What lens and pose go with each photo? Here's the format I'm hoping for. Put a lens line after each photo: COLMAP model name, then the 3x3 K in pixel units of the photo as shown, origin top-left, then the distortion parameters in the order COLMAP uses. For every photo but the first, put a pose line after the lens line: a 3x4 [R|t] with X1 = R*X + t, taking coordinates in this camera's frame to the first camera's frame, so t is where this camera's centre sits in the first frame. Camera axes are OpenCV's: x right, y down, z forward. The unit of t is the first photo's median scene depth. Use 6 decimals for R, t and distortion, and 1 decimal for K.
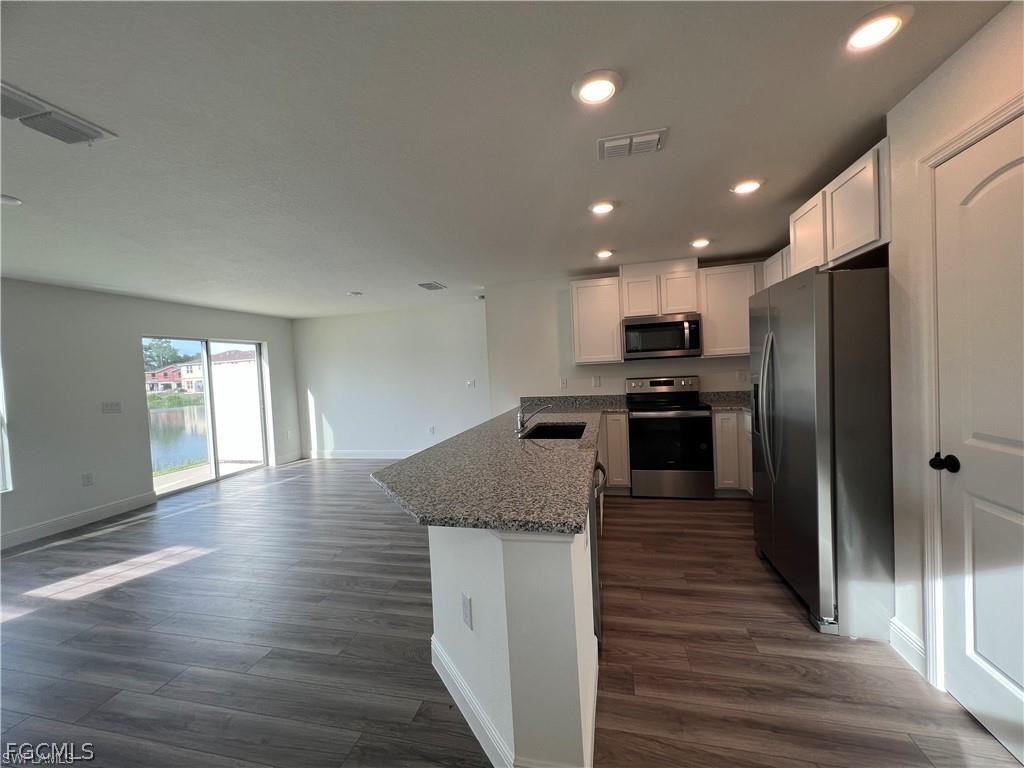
lens RADIAL K [[410.6, 0, 508.7], [0, 410.6, 382.6], [0, 0, 1]] dist [-0.002018, 0.001126]
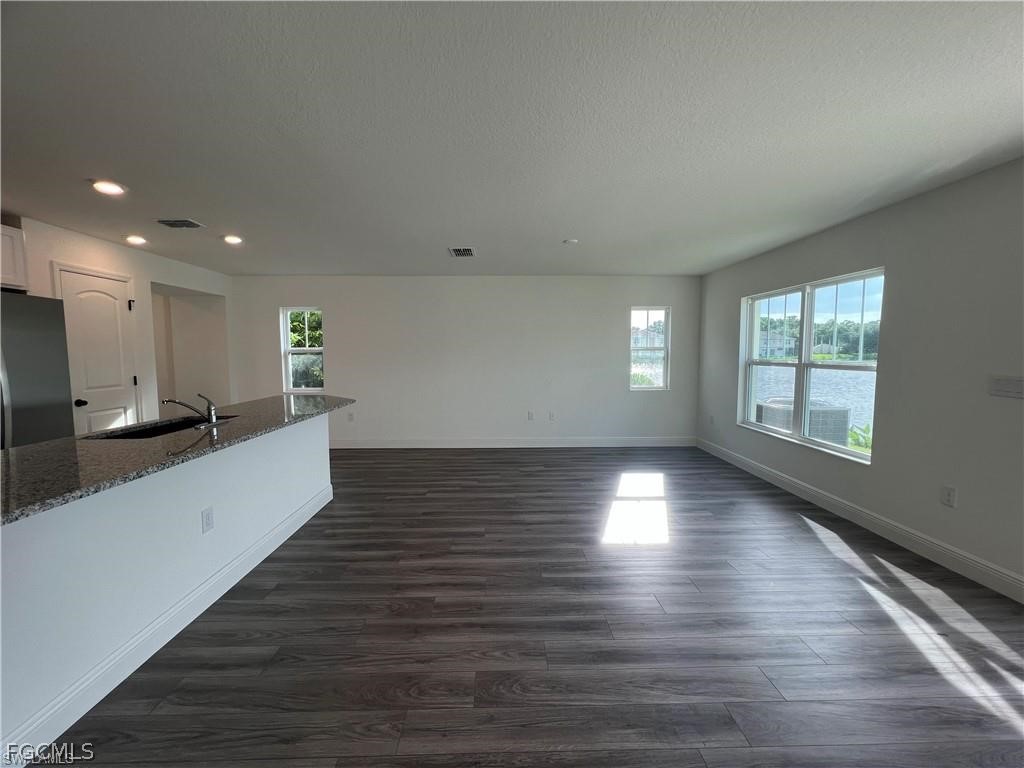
lens RADIAL K [[410.6, 0, 508.7], [0, 410.6, 382.6], [0, 0, 1]] dist [-0.002018, 0.001126]
pose [[-0.965017, 0.070626, -0.252494, -0.386336], [0.041860, 0.992185, 0.117542, -0.049585], [0.258823, 0.102861, -0.960432, 2.169088]]
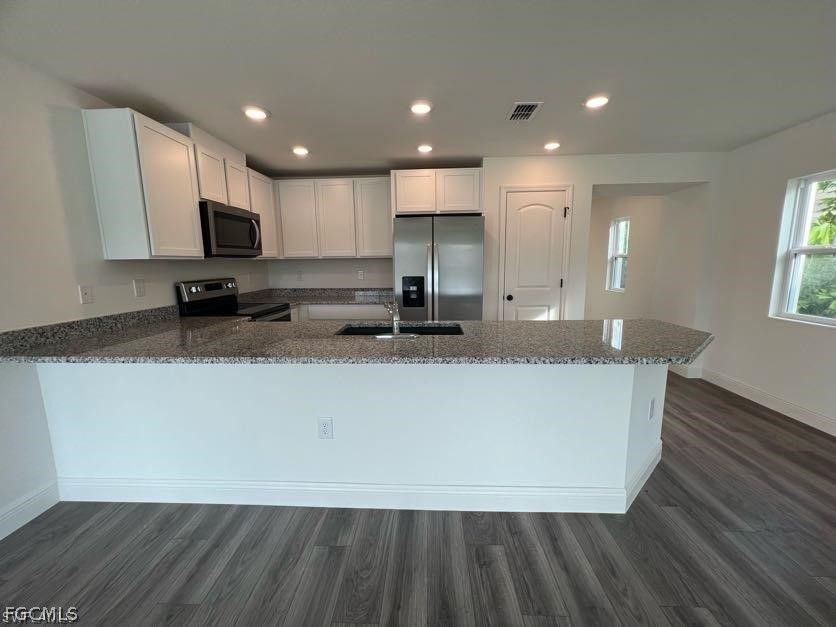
lens RADIAL K [[335.2, 0, 415.3], [0, 335.2, 312.4], [0, 0, 1]] dist [-0.002018, 0.001126]
pose [[-0.191575, -0.097181, 0.976655, -0.652308], [0.053304, 0.992587, 0.109222, 0.000972], [-0.980029, 0.072984, -0.184975, 1.197831]]
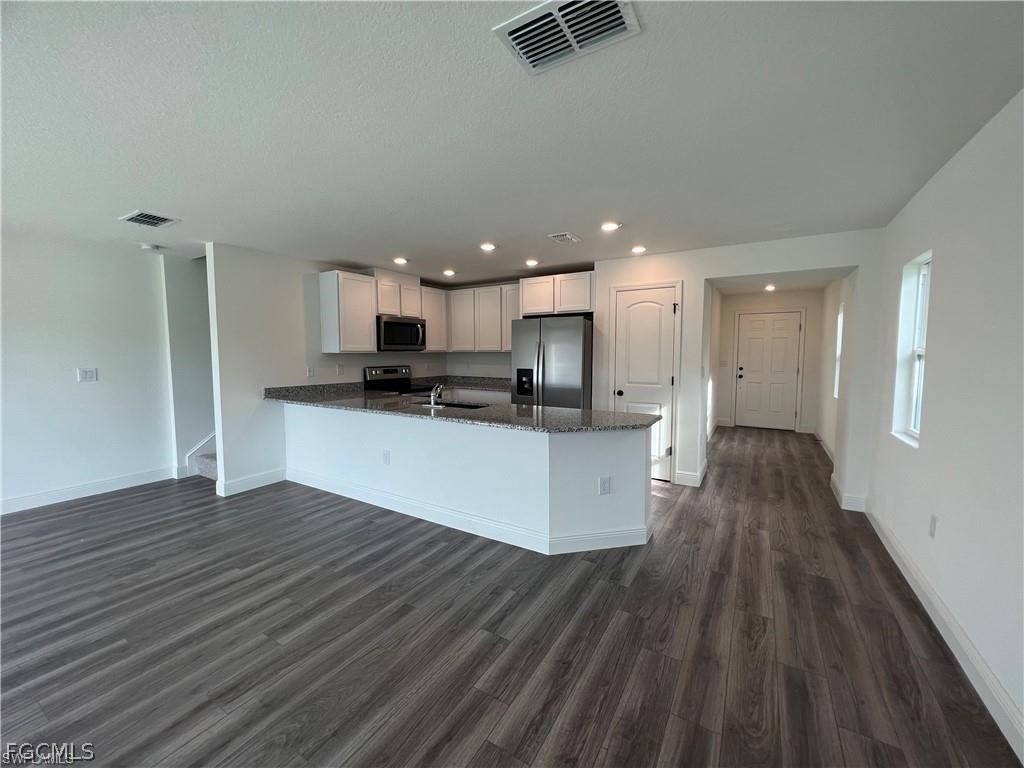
lens RADIAL K [[410.6, 0, 508.7], [0, 410.6, 382.6], [0, 0, 1]] dist [-0.002018, 0.001126]
pose [[0.307717, -0.022635, 0.951209, -1.130421], [0.015919, 0.999700, 0.018639, 0.029947], [-0.951345, 0.009407, 0.307985, 0.480984]]
